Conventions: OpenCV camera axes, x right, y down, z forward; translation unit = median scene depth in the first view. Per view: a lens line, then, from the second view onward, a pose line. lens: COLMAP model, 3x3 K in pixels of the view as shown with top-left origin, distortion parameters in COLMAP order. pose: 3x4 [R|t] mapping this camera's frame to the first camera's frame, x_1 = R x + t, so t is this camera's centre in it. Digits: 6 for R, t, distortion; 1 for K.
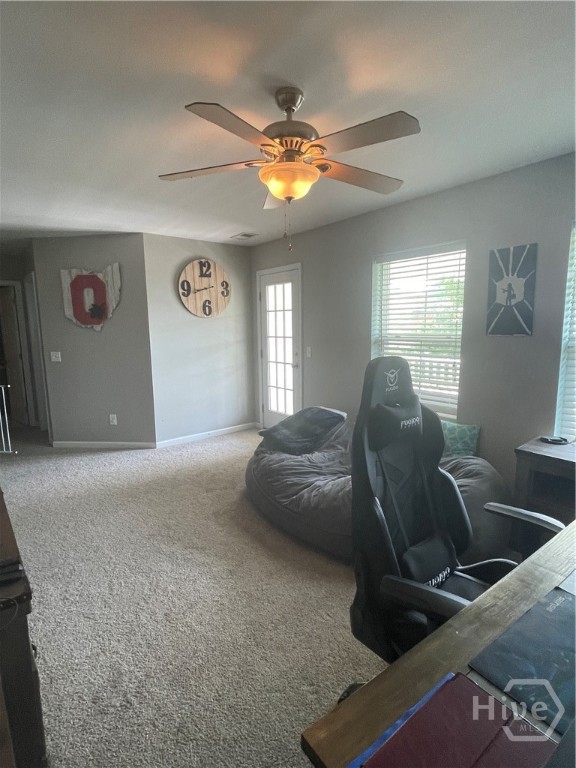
lens RADIAL K [[396.3, 0, 290.6], [0, 396.3, 381.9], [0, 0, 1]] dist [-0.013332, 0.003246]
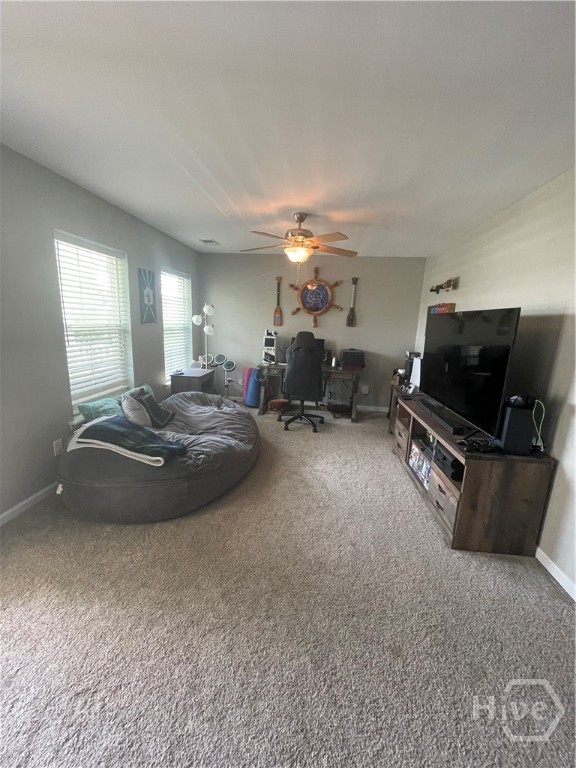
lens RADIAL K [[310.5, 0, 287.8], [0, 310.5, 385.2], [0, 0, 1]] dist [-0.002019, -0.000683]
pose [[-0.698971, -0.164168, 0.696052, -0.813949], [0.063399, 0.955239, 0.288963, -0.212621], [-0.712334, 0.246106, -0.657276, 1.516610]]
